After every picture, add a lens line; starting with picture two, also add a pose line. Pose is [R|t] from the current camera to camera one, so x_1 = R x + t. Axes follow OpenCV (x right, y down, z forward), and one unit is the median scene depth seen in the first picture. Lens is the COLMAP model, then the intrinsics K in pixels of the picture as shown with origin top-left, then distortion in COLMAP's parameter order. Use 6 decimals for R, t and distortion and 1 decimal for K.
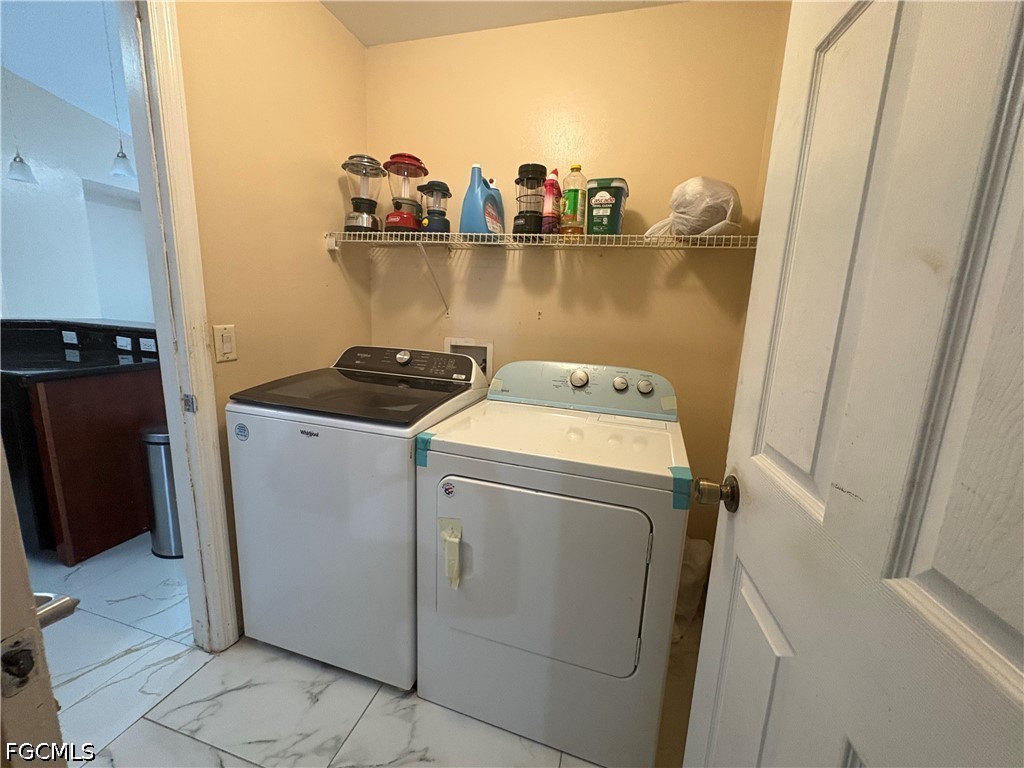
lens RADIAL K [[410.1, 0, 512.0], [0, 410.1, 384.0], [0, 0, 1]] dist [-0.000764, 0.000330]
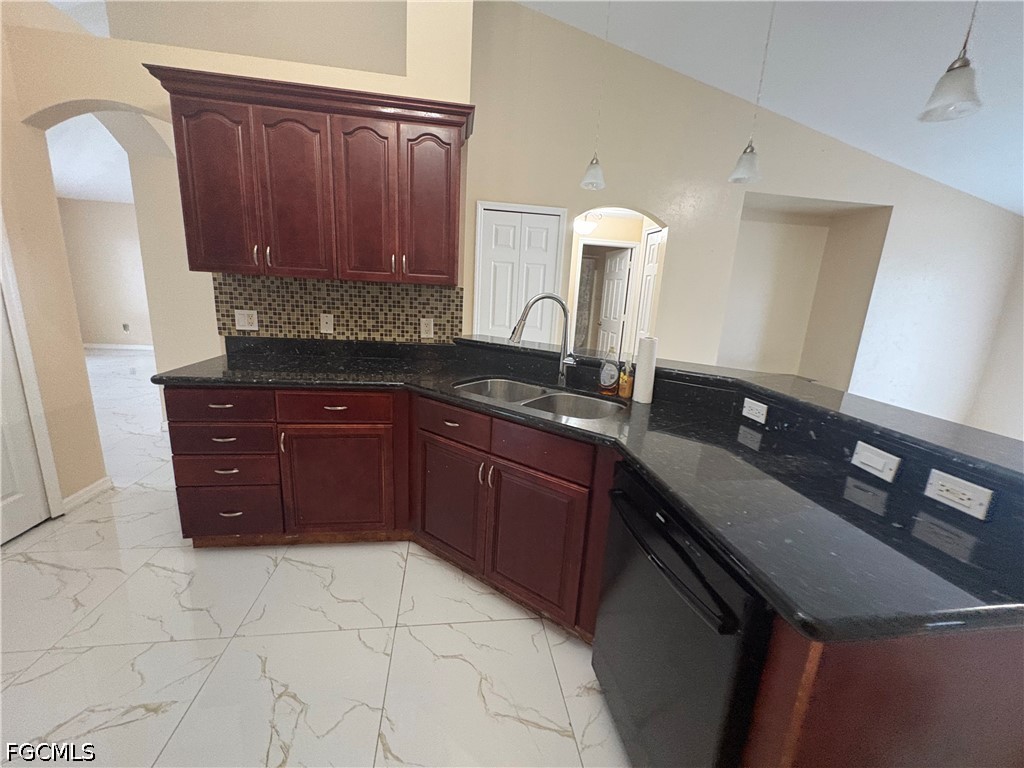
lens RADIAL K [[410.1, 0, 512.0], [0, 410.1, 384.0], [0, 0, 1]] dist [-0.000764, 0.000330]
pose [[0.410141, 0.180969, -0.893887, -0.680292], [-0.211206, 0.972319, 0.099940, -0.138240], [0.887229, 0.147805, 0.437010, 0.391520]]
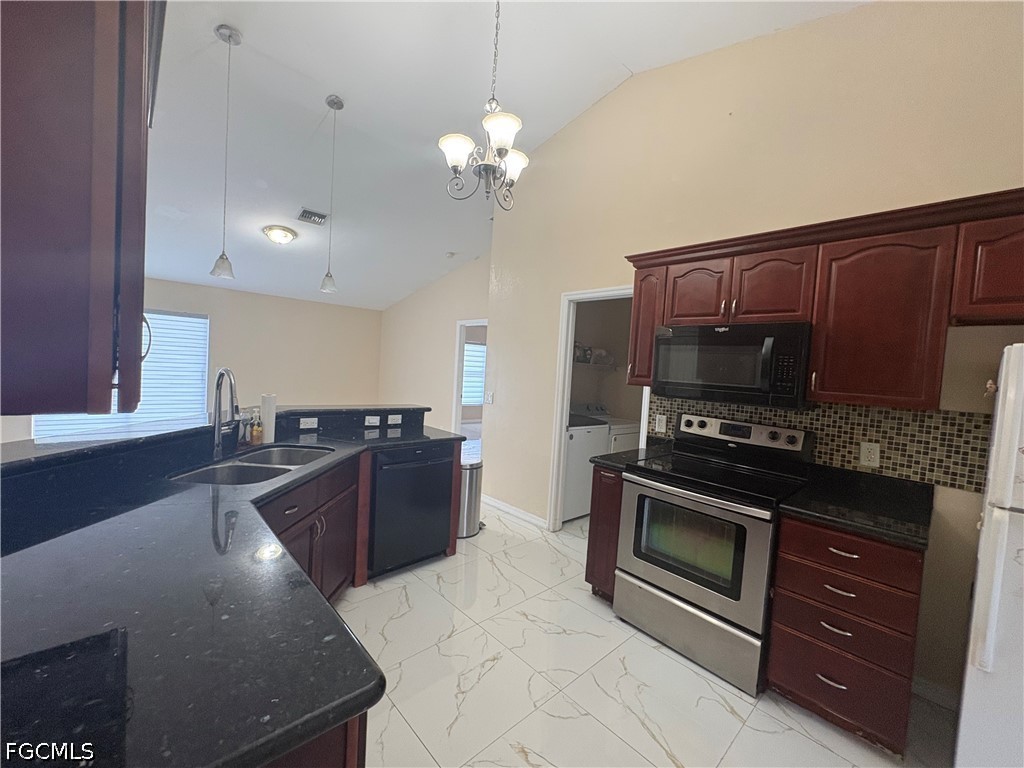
lens RADIAL K [[410.1, 0, 512.0], [0, 410.1, 384.0], [0, 0, 1]] dist [-0.000764, 0.000330]
pose [[0.518974, -0.048572, 0.853409, -1.771473], [0.128038, 0.991538, -0.021429, -0.126231], [-0.845146, 0.120389, 0.520801, -0.099507]]
